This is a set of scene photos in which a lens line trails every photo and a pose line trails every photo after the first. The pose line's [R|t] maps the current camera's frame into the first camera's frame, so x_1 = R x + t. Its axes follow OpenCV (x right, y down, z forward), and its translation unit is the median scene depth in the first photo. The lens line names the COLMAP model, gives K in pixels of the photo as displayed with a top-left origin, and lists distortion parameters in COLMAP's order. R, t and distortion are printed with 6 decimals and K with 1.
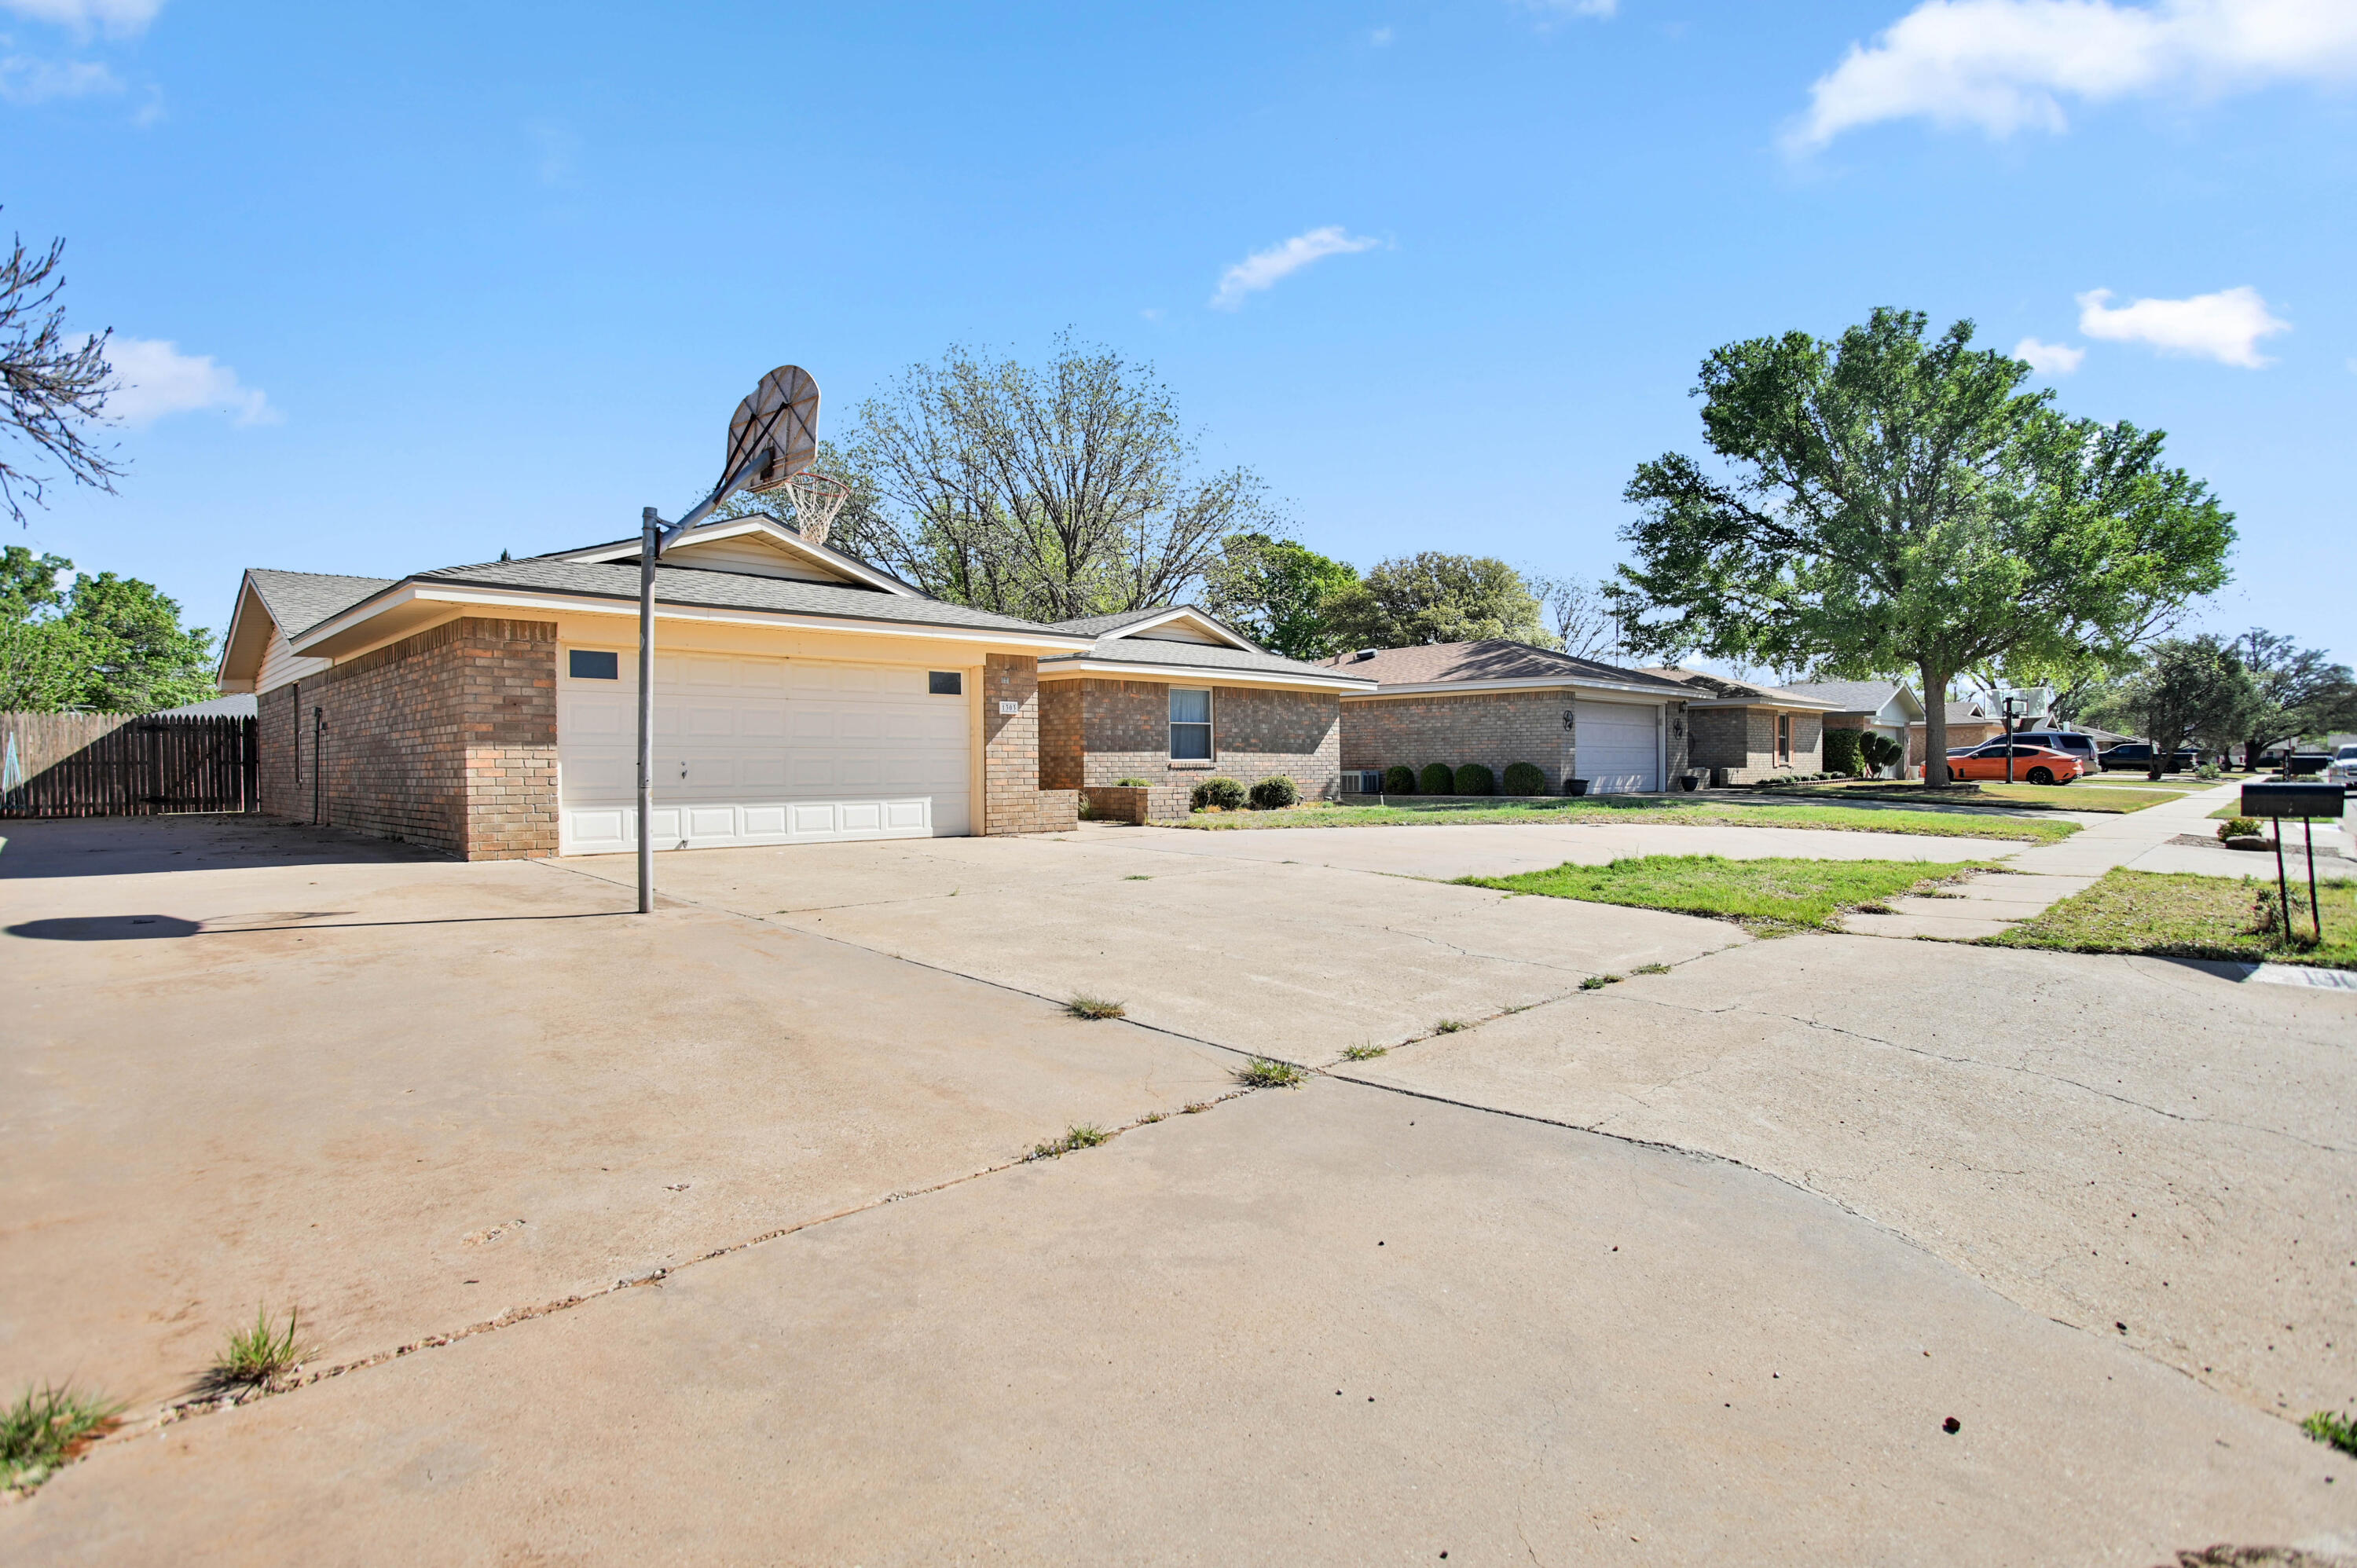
lens RADIAL K [[1207.8, 0, 1159.5], [0, 1207.8, 779.5], [0, 0, 1]] dist [-0.071141, 0.033236]
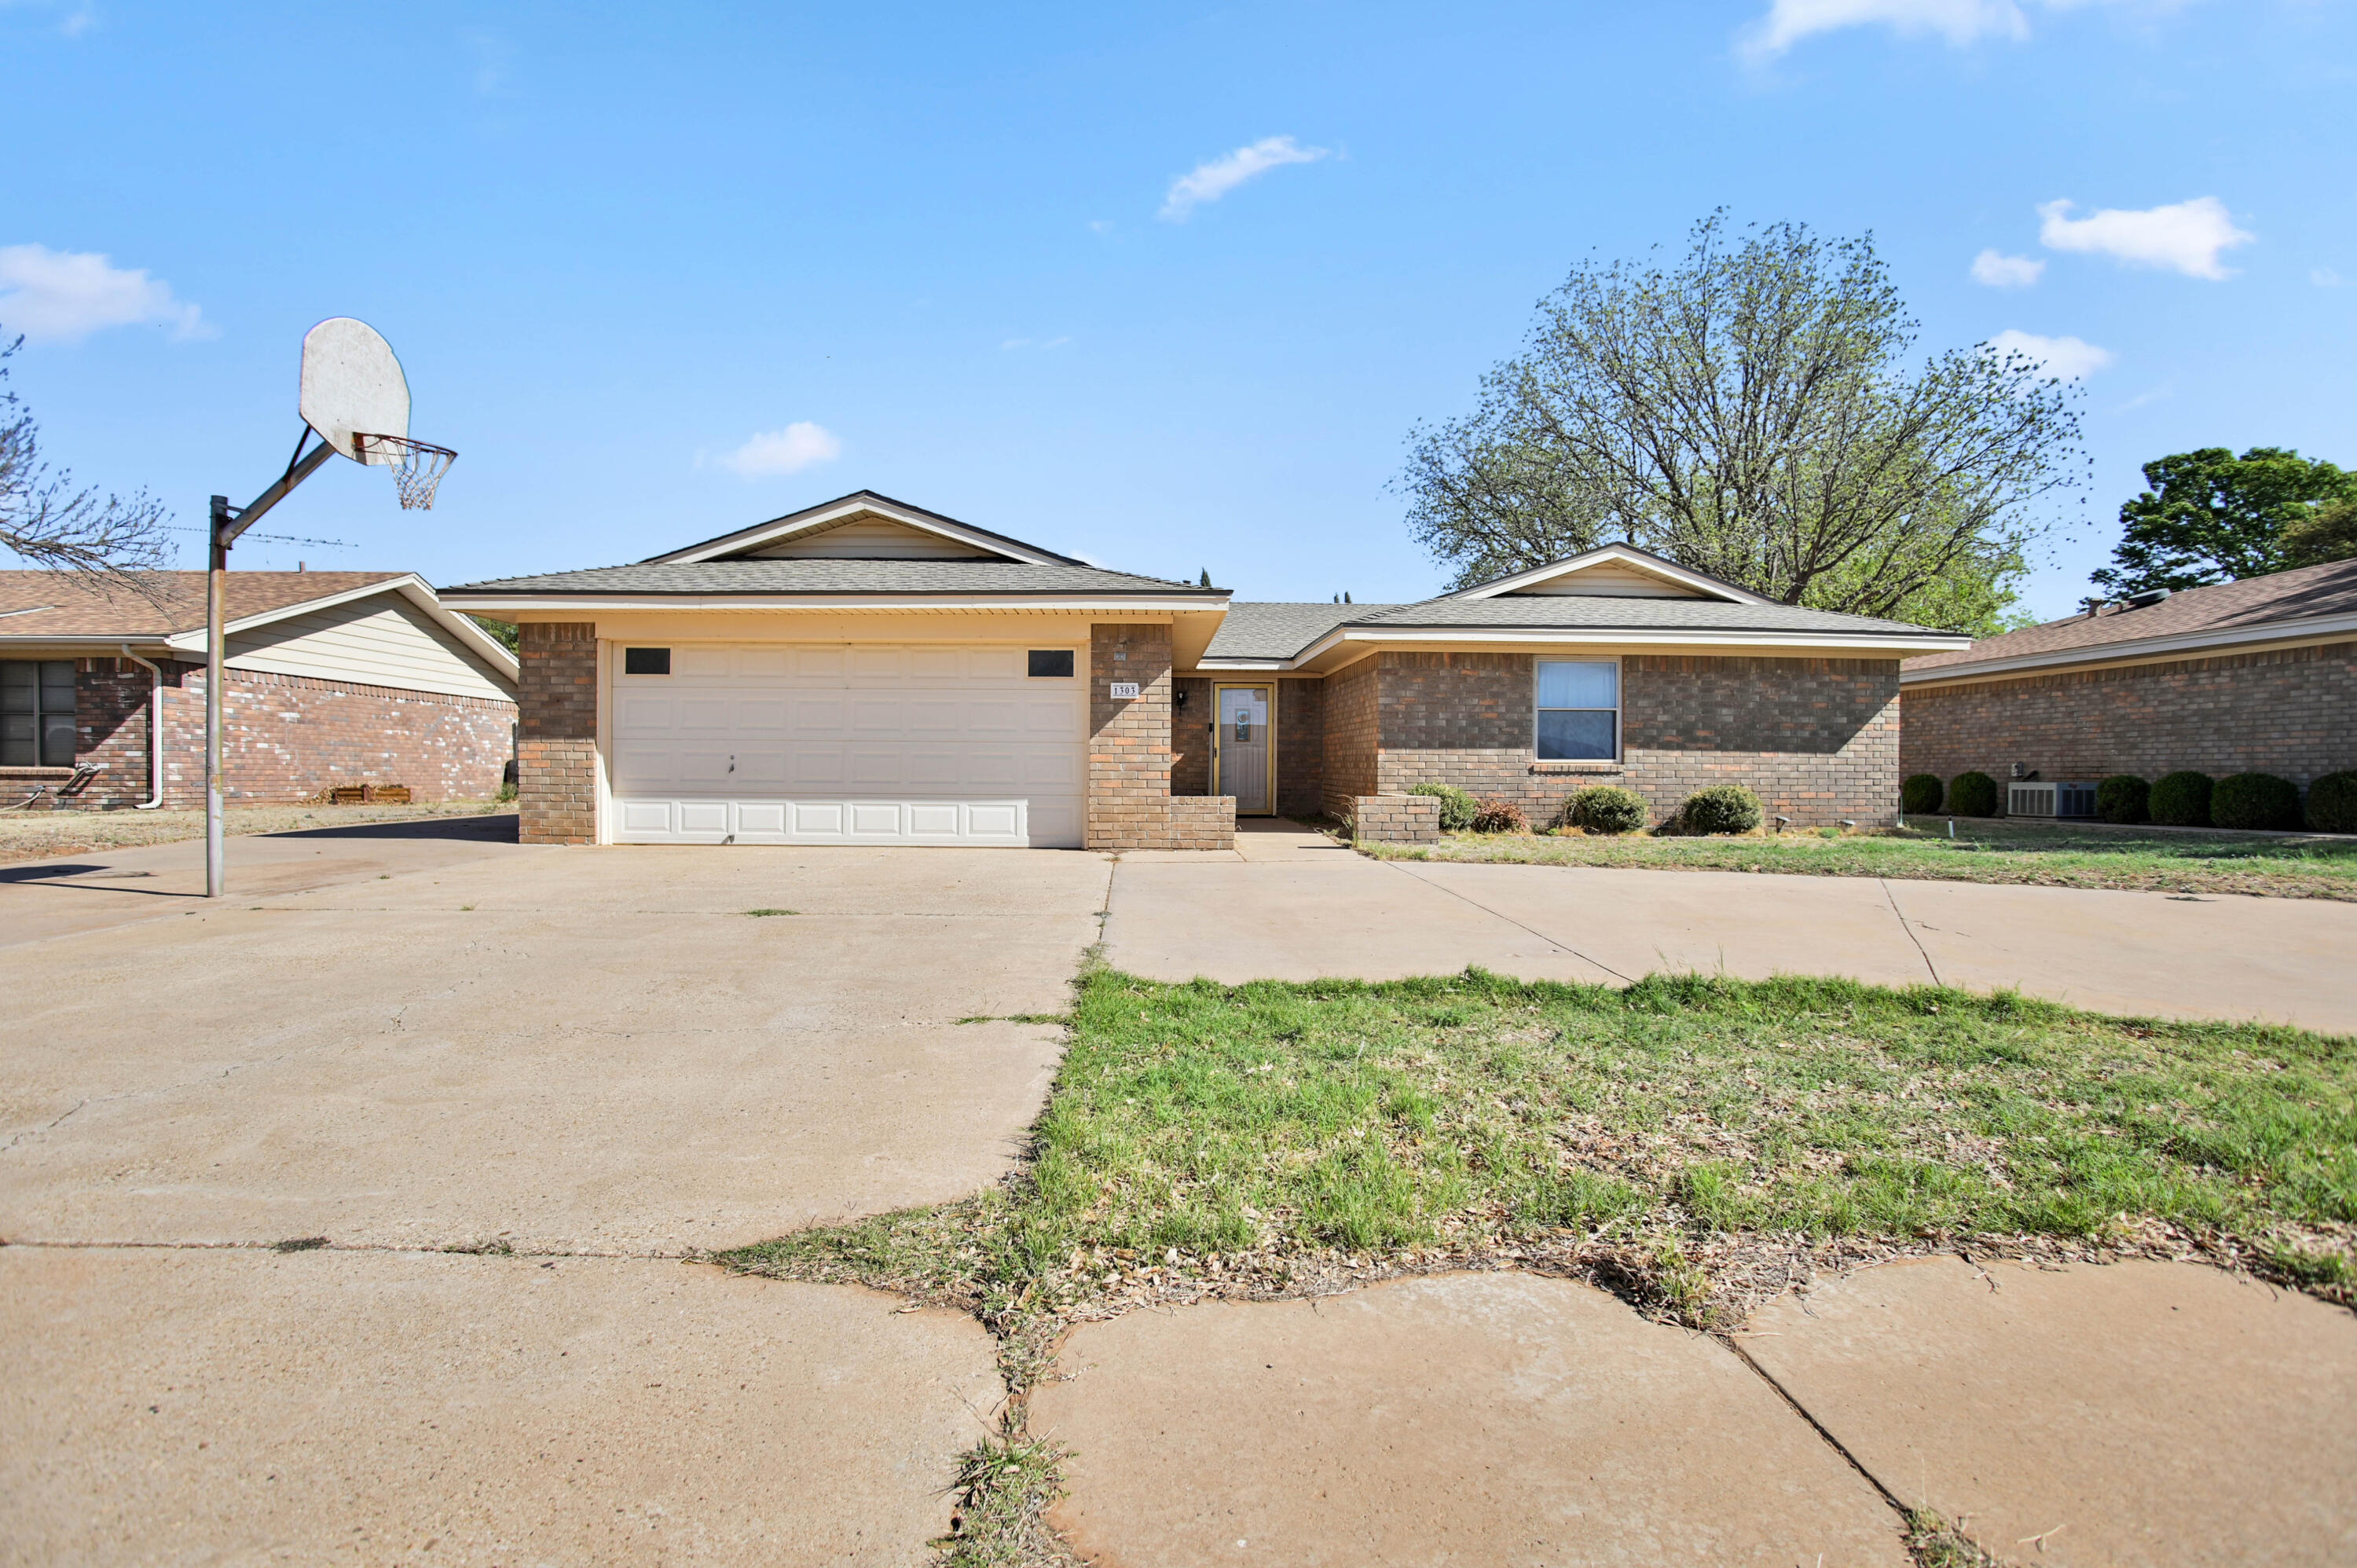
lens RADIAL K [[1207.8, 0, 1159.5], [0, 1207.8, 779.5], [0, 0, 1]] dist [-0.071141, 0.033236]
pose [[0.732234, 0.013452, -0.680920, 0.355494], [-0.017654, 0.999844, 0.000768, -0.001356], [0.680824, 0.011459, 0.732358, 0.348272]]
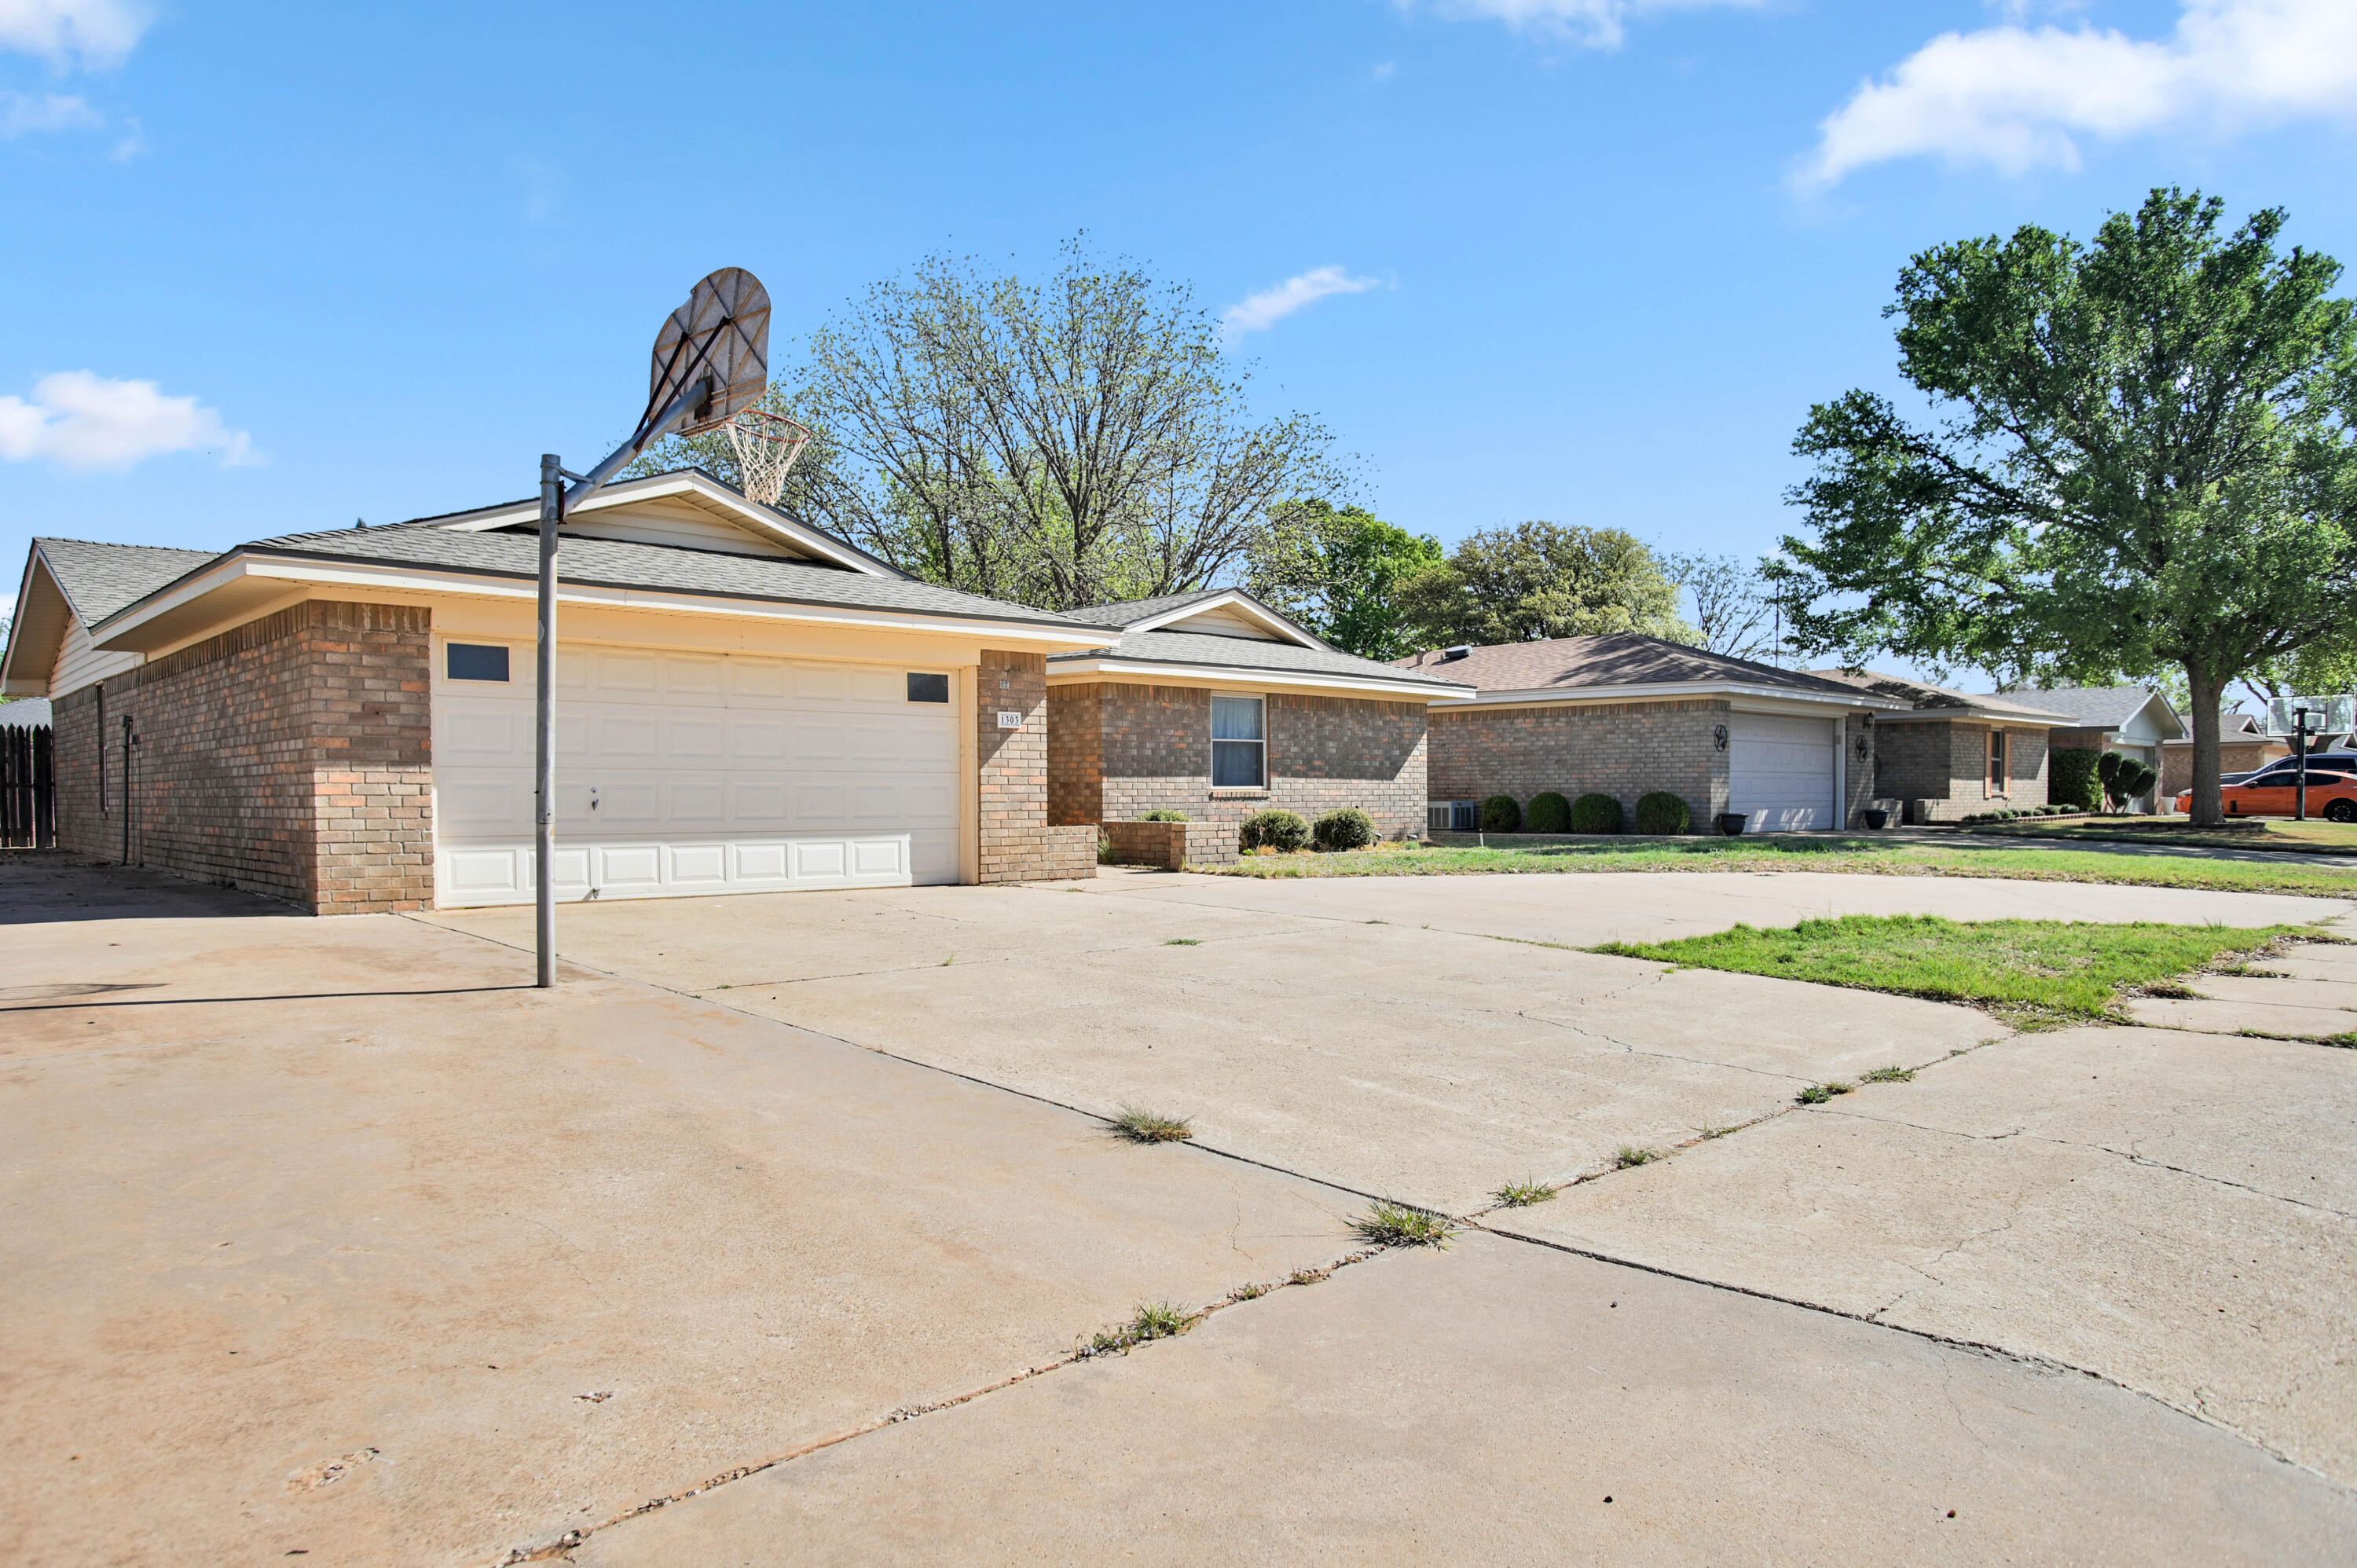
lens RADIAL K [[1510.9, 0, 1135.0], [0, 1510.9, 833.5], [0, 0, 1]] dist [-0.047140, 0.038215]
pose [[0.999494, 0.004859, -0.031439, -0.010588], [-0.004362, 0.999865, 0.015853, -0.001500], [0.031512, -0.015708, 0.999380, 0.022757]]
